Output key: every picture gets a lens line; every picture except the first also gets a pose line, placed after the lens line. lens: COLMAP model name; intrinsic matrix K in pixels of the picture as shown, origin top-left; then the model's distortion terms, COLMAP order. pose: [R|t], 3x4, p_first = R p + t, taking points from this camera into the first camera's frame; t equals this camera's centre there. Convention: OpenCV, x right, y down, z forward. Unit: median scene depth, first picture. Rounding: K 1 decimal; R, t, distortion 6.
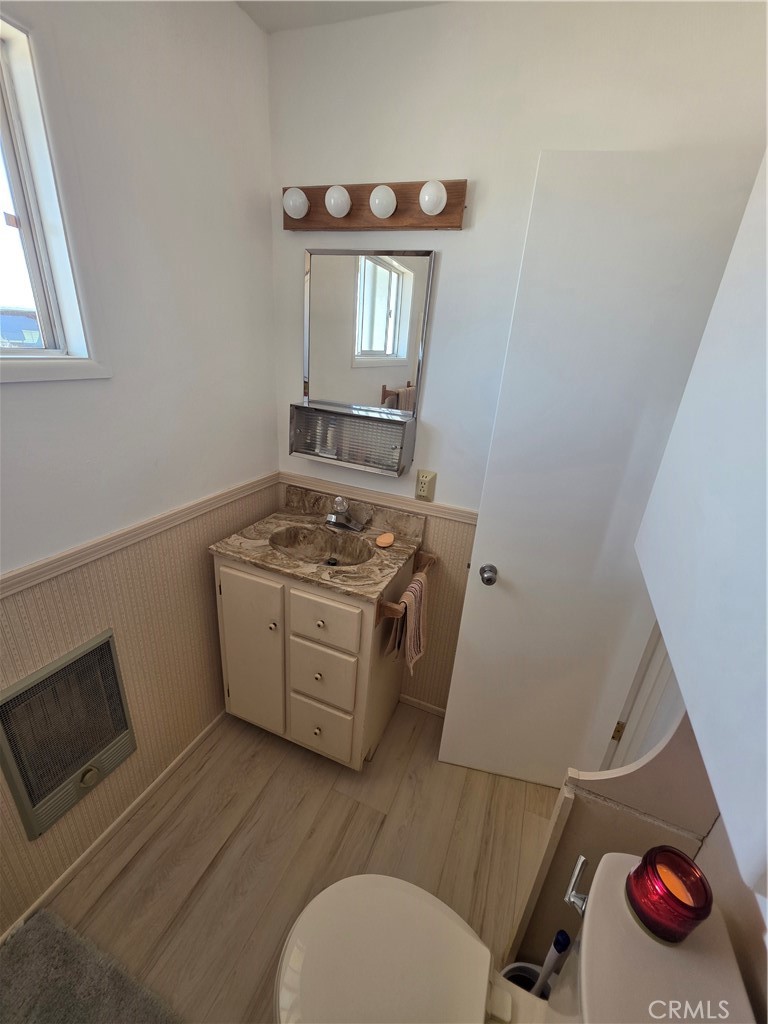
lens RADIAL K [[409.8, 0, 390.4], [0, 409.8, 513.8], [0, 0, 1]] dist [0.002467, -0.000205]
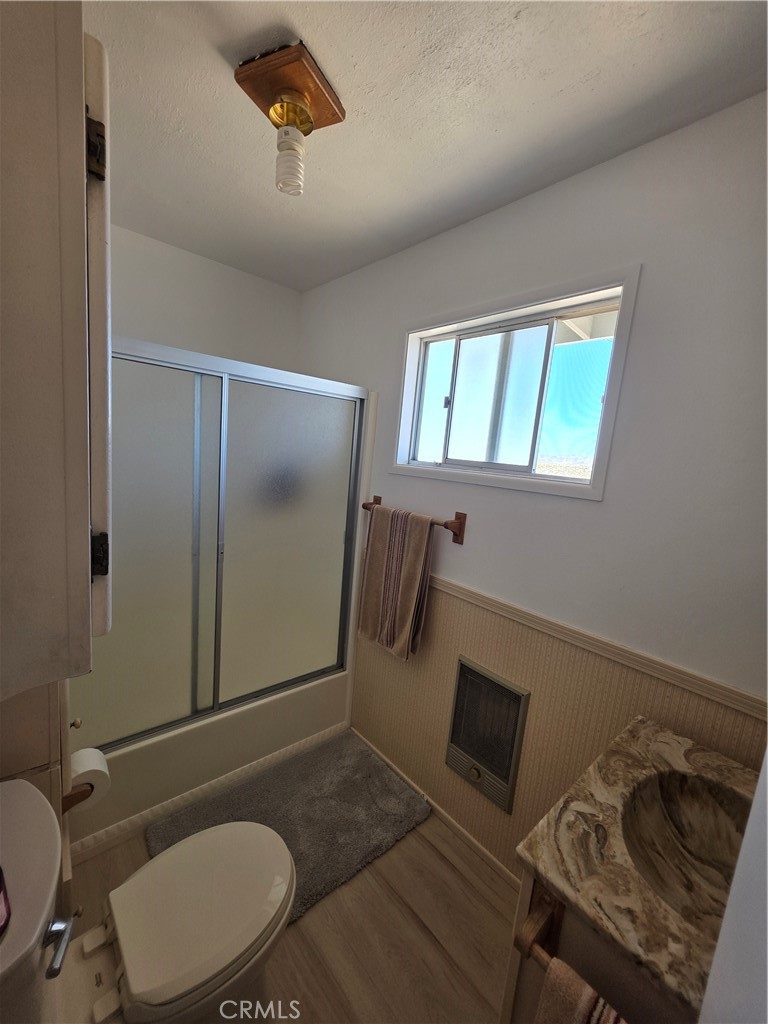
lens RADIAL K [[409.8, 0, 390.4], [0, 409.8, 513.8], [0, 0, 1]] dist [0.002467, -0.000205]
pose [[-0.432086, 0.012779, -0.901742, 0.504786], [-0.452706, 0.861717, 0.229134, -0.231810], [0.779974, 0.507229, -0.366551, 0.760724]]
